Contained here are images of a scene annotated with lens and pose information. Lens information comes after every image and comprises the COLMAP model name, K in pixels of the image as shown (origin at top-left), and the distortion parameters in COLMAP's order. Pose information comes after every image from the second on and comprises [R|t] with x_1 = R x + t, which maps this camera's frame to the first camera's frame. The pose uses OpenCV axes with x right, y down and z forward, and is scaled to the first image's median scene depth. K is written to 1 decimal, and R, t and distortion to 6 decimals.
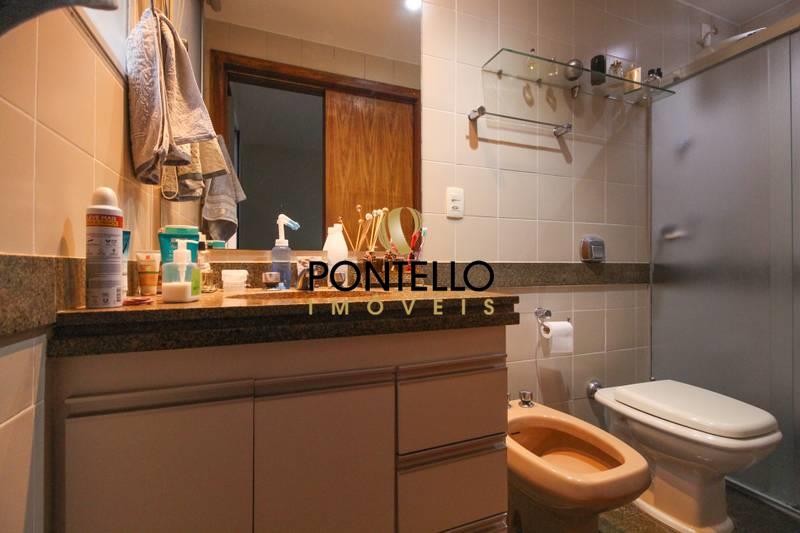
lens RADIAL K [[371.6, 0, 401.7], [0, 371.6, 265.3], [0, 0, 1]] dist [0.010686, -0.005645]
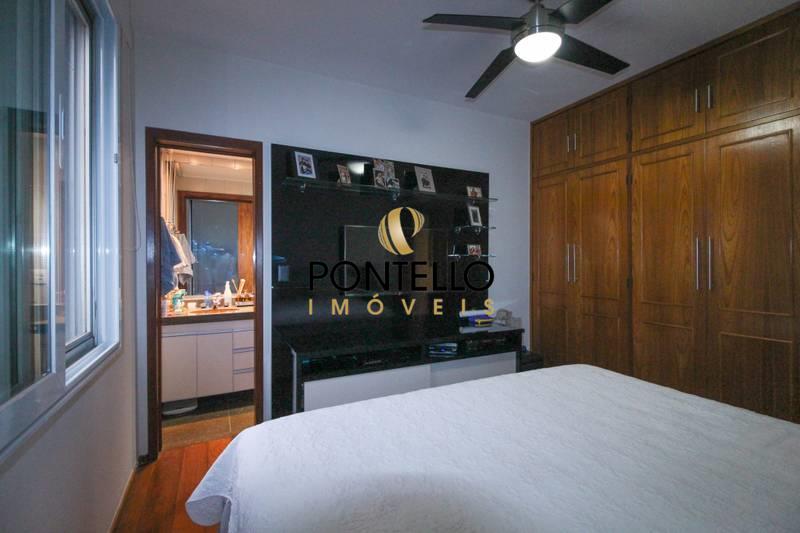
lens RADIAL K [[371.6, 0, 397.5], [0, 371.6, 271.6], [0, 0, 1]] dist [0.010686, -0.005645]
pose [[0.995860, -0.005292, 0.090742, 0.992769], [0.003453, 0.999786, 0.020405, -0.308545], [-0.090830, -0.020007, 0.995665, -2.275034]]
